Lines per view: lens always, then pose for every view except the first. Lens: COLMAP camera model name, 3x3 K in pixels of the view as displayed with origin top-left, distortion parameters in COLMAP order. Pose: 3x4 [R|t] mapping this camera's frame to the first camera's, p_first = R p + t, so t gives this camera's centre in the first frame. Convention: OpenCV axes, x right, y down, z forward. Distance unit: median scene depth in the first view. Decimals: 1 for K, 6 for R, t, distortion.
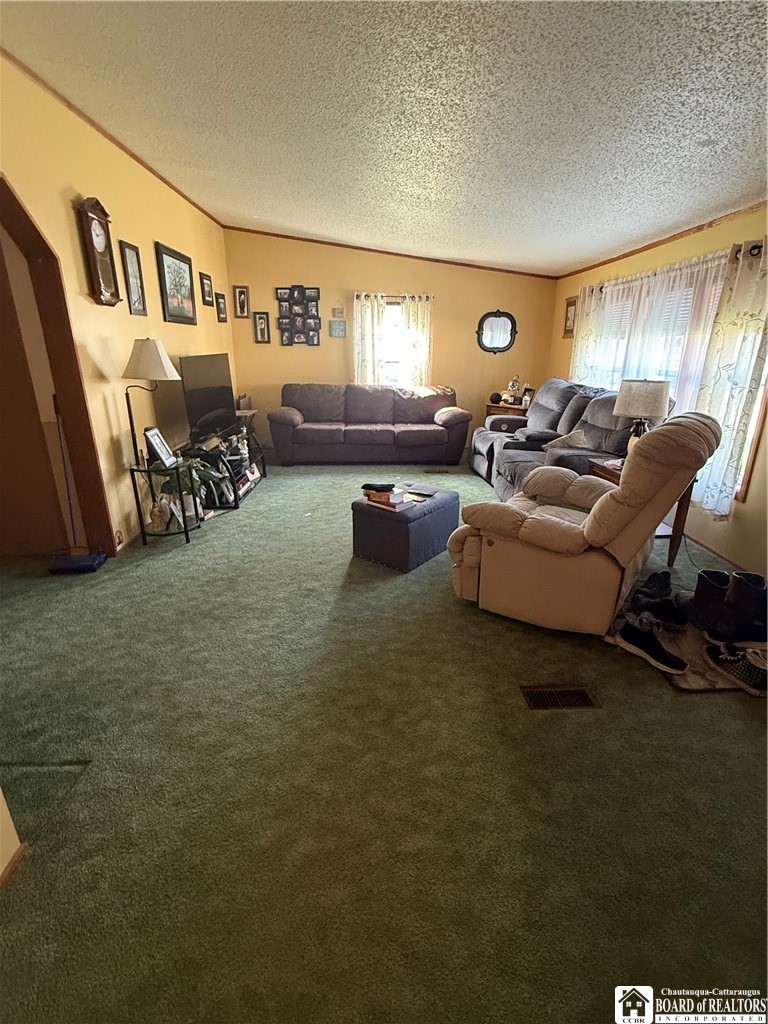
lens RADIAL K [[491.0, 0, 383.3], [0, 491.0, 513.6], [0, 0, 1]] dist [-0.001038, 0.000123]
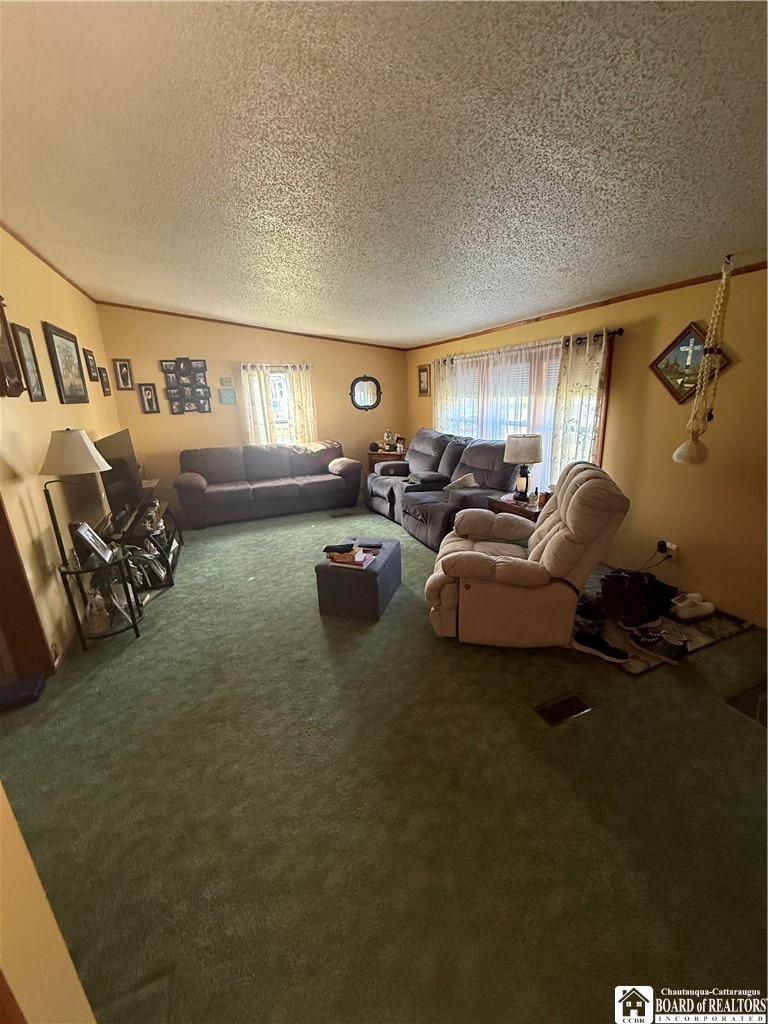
lens RADIAL K [[412.1, 0, 385.8], [0, 412.1, 510.7], [0, 0, 1]] dist [-0.001535, 0.000894]
pose [[0.932282, -0.135505, 0.335394, -0.183064], [0.152990, 0.987882, -0.026142, -0.084508], [-0.327787, 0.075683, 0.941715, 0.079330]]
